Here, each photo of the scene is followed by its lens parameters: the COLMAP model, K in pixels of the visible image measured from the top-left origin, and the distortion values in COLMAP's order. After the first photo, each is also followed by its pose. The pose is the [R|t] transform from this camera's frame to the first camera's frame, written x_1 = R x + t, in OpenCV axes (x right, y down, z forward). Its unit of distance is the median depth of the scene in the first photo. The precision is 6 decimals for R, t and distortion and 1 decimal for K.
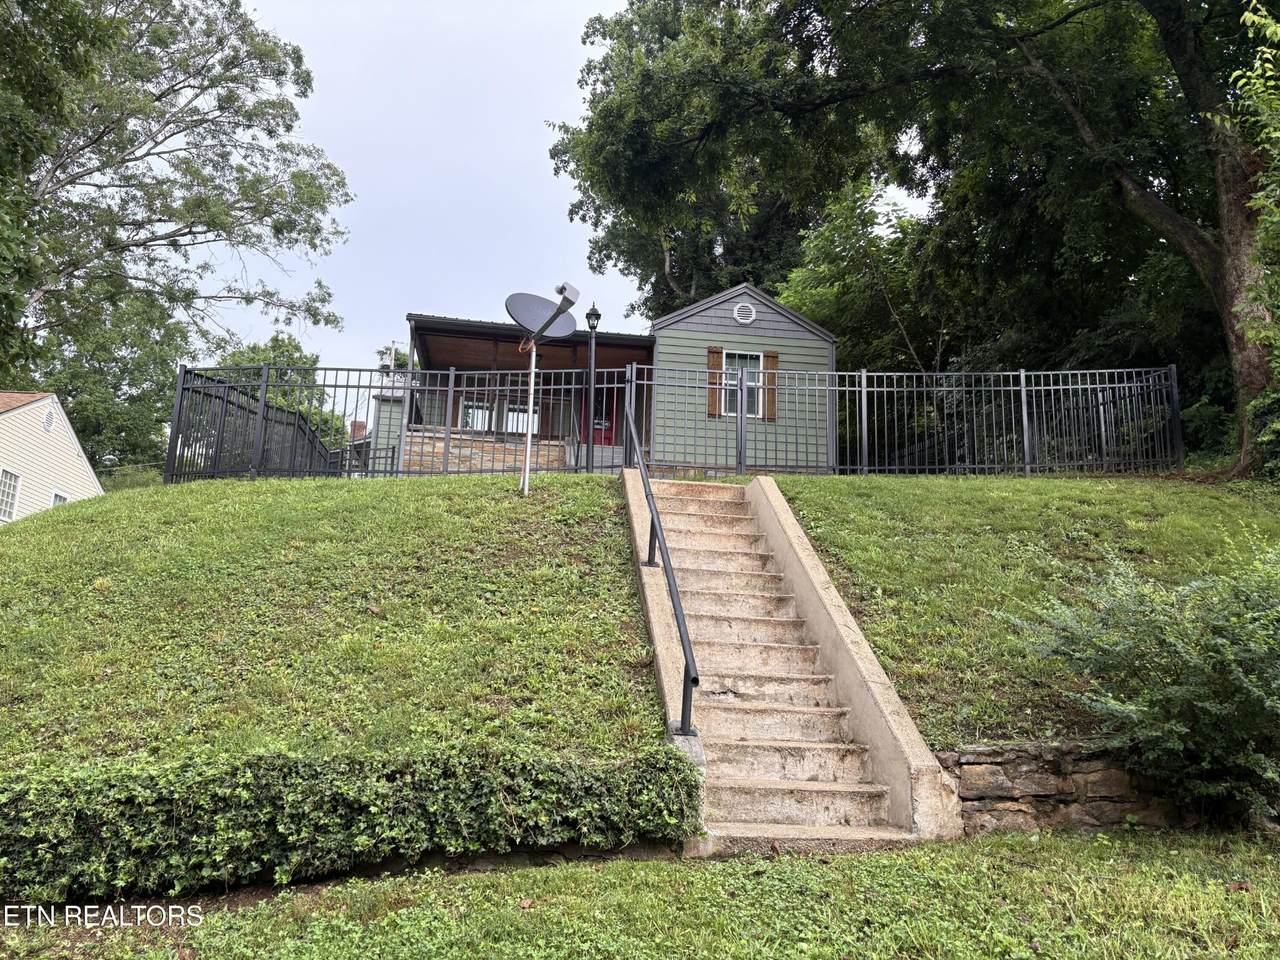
lens RADIAL K [[973.4, 0, 616.6], [0, 973.4, 482.0], [0, 0, 1]] dist [0.131610, -0.274484]
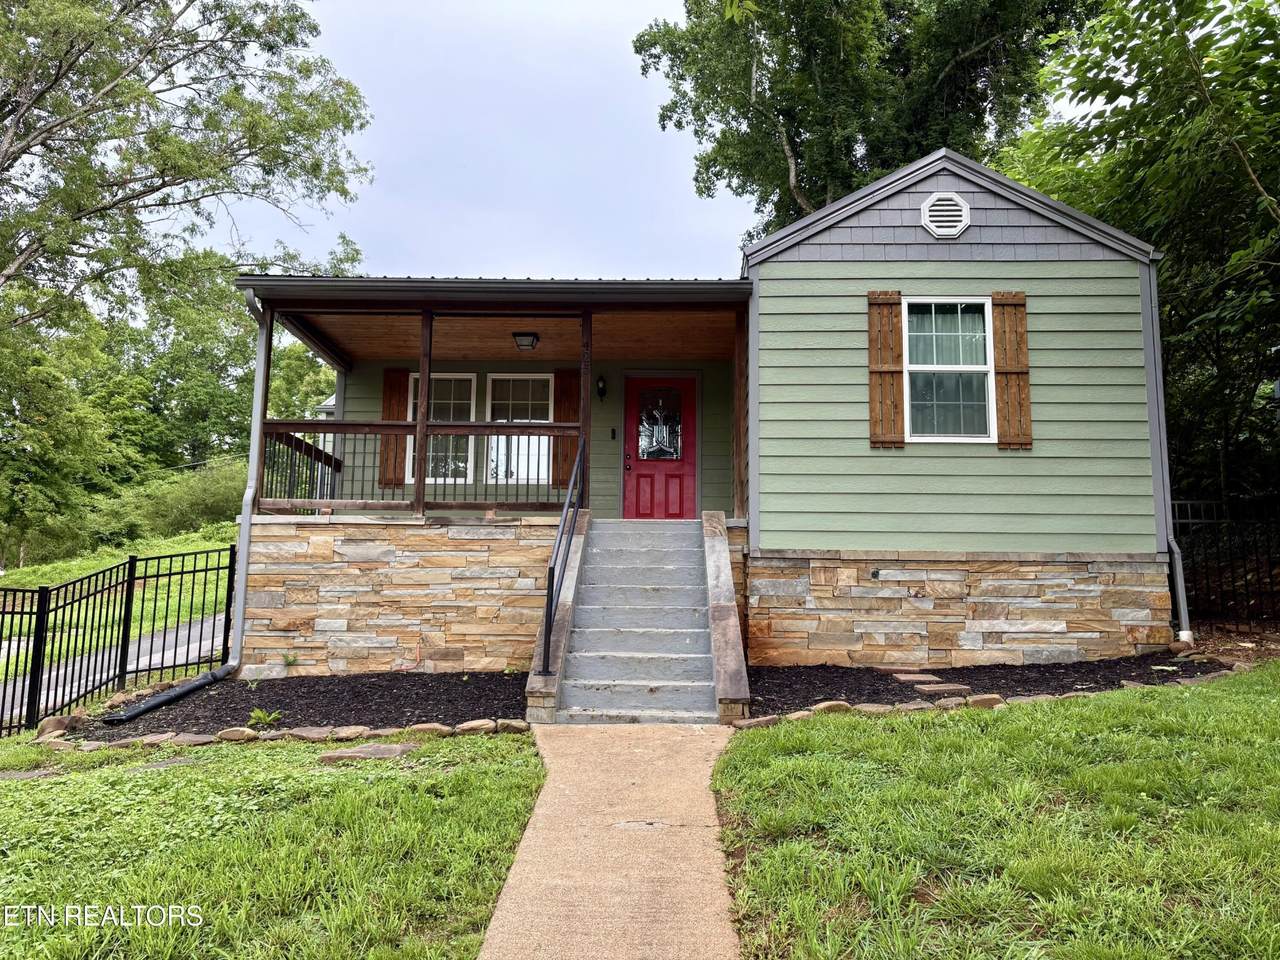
lens RADIAL K [[981.3, 0, 641.3], [0, 981.3, 484.5], [0, 0, 1]] dist [0.039750, -0.041487]
pose [[0.991261, -0.051913, -0.121272, 0.017863], [0.059231, 0.996585, 0.057536, -0.037422], [0.117871, -0.064216, 0.990950, 0.238818]]
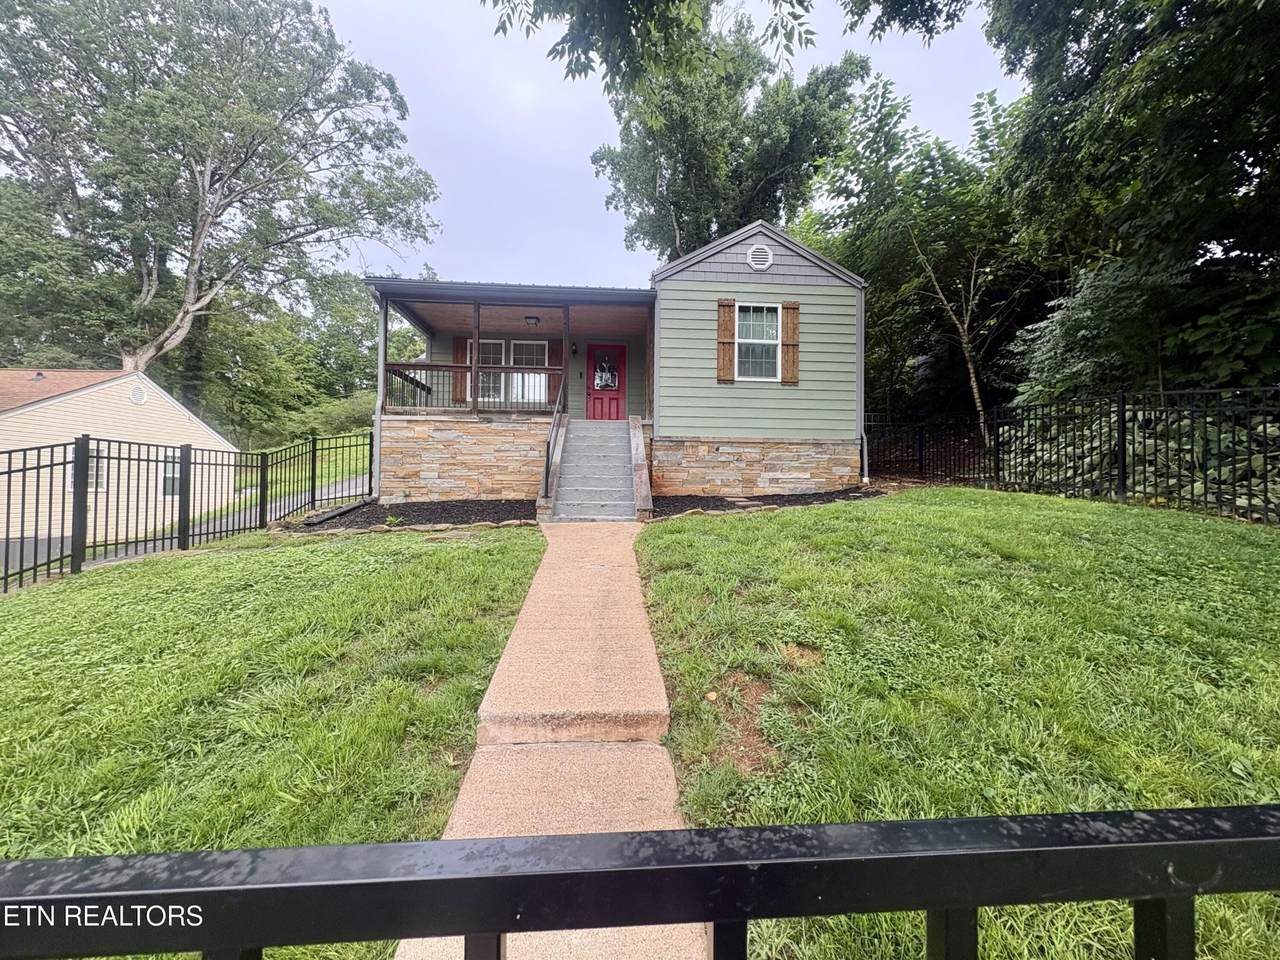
lens RADIAL K [[513.2, 0, 644.0], [0, 513.2, 481.2], [0, 0, 1]] dist [-0.001066, 0.003402]
pose [[0.998853, -0.035409, -0.032228, 0.016927], [0.041066, 0.979656, 0.196436, -0.033416], [0.024617, -0.197534, 0.979987, 0.239644]]
